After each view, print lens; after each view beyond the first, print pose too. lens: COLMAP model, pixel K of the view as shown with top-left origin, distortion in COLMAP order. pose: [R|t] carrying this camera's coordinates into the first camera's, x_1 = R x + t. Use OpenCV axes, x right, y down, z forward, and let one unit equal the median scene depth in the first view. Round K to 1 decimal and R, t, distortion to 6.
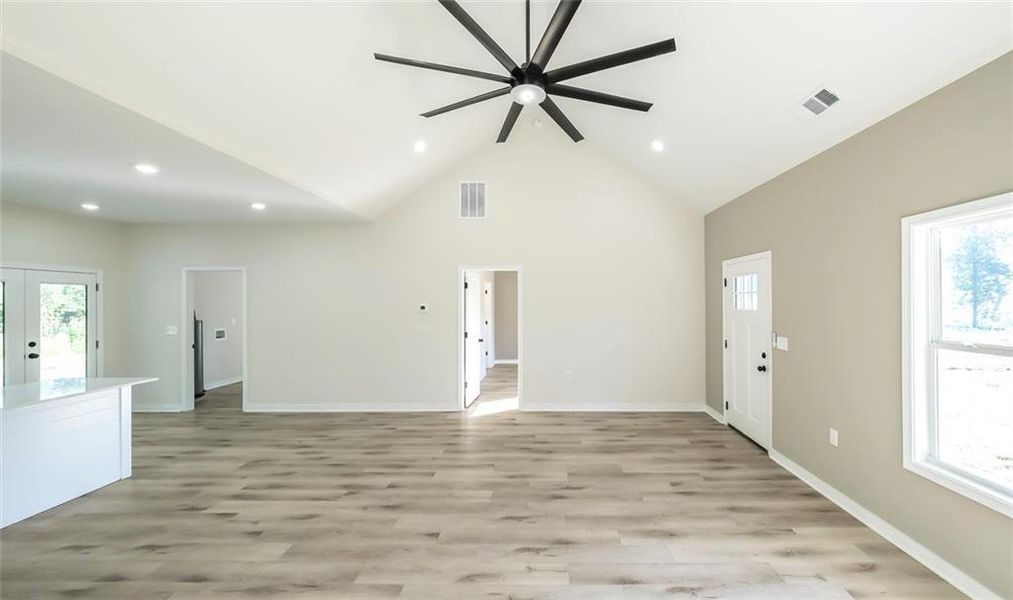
lens RADIAL K [[382.2, 0, 548.6], [0, 382.2, 300.1], [0, 0, 1]] dist [-0.003038, -0.000458]
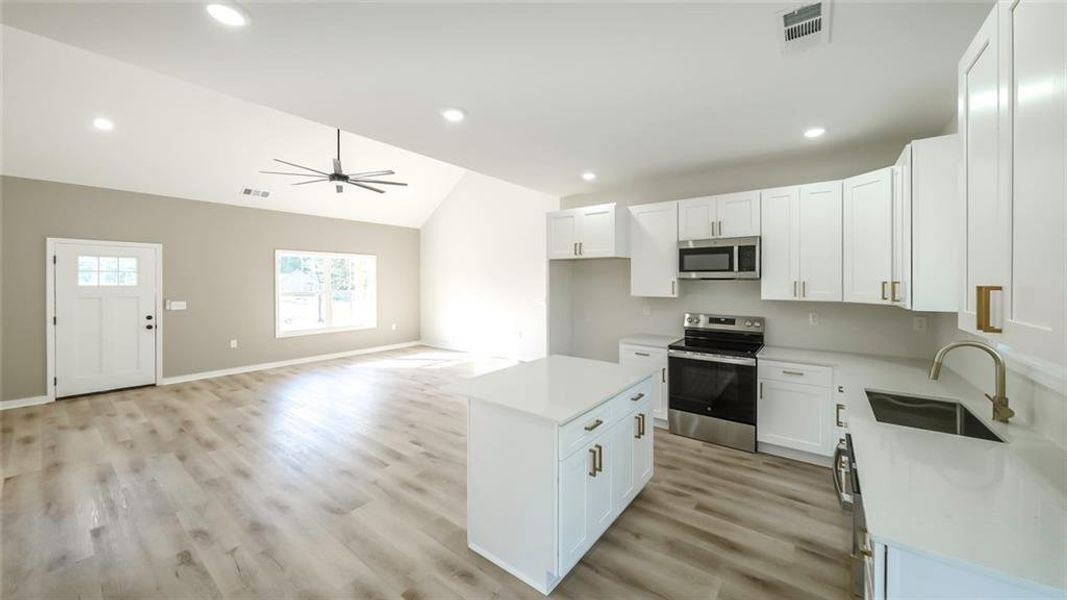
lens RADIAL K [[372.4, 0, 533.5], [0, 372.4, 284.0], [0, 0, 1]] dist [0.000163, 0.000147]
pose [[-0.784677, -0.003917, 0.619892, -1.408416], [-0.001931, 0.999991, 0.003875, 0.014927], [-0.619901, 0.001844, -0.784678, 1.231337]]
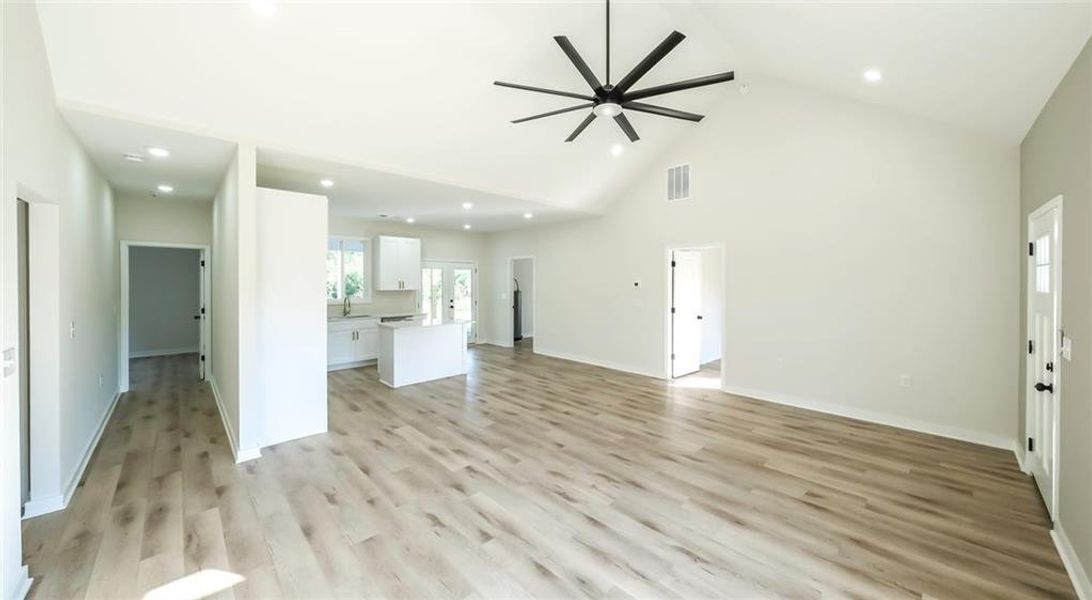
lens RADIAL K [[381.5, 0, 549.9], [0, 381.5, 286.2], [0, 0, 1]] dist [-0.001300, -0.000133]
pose [[0.702608, 0.015079, -0.711418, 0.436447], [0.000651, 0.999761, 0.021834, 0.000422], [0.711577, -0.015804, 0.702430, 0.000304]]
